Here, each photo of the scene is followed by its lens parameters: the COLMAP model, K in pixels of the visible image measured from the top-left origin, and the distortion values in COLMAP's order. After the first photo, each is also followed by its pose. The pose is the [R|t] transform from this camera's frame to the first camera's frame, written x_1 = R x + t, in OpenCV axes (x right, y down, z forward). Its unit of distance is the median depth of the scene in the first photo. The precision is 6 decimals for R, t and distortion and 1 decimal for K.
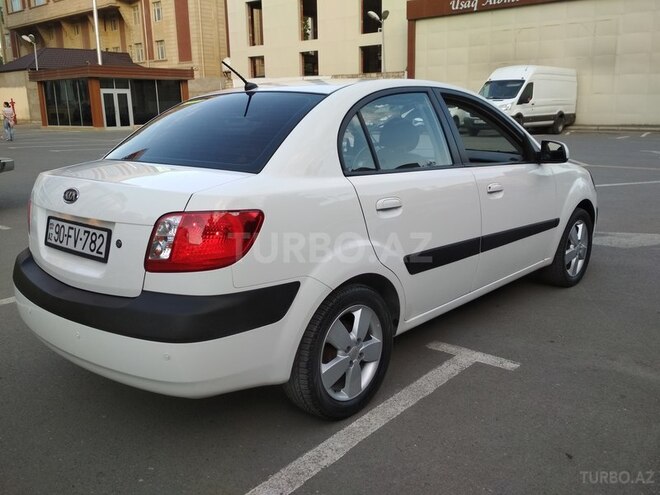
lens RADIAL K [[603.3, 0, 330.0], [0, 603.3, 247.5], [0, 0, 1]] dist [0.049995, -0.096956]
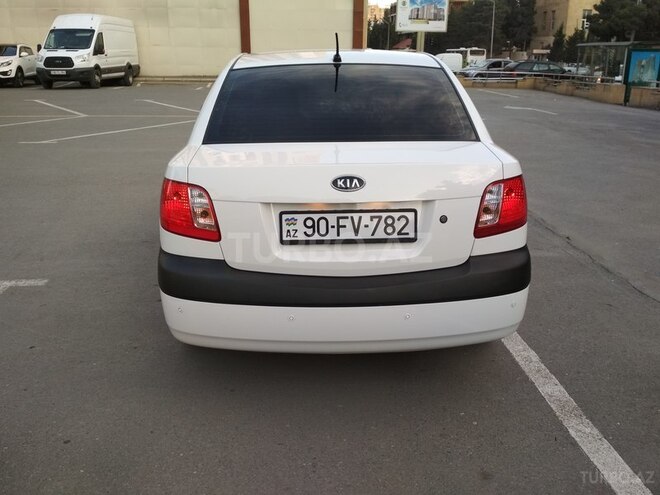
lens RADIAL K [[603.3, 0, 330.0], [0, 603.3, 247.5], [0, 0, 1]] dist [0.049995, -0.096956]
pose [[0.713346, -0.199990, 0.671671, -0.130871], [0.145519, 0.979798, 0.137187, -0.014300], [-0.685538, -0.000121, 0.728037, 0.039564]]
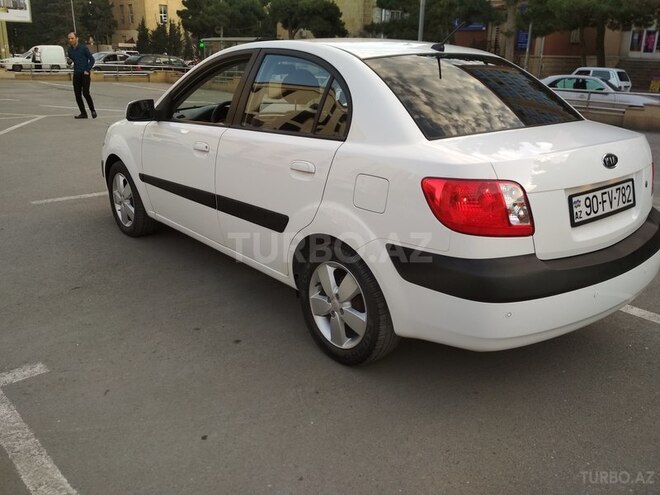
lens RADIAL K [[603.3, 0, 330.0], [0, 603.3, 247.5], [0, 0, 1]] dist [0.049995, -0.096956]
pose [[0.136833, -0.292322, 0.946480, -0.179289], [0.207475, 0.942733, 0.261170, -0.037275], [-0.968623, 0.160634, 0.189647, 0.153153]]
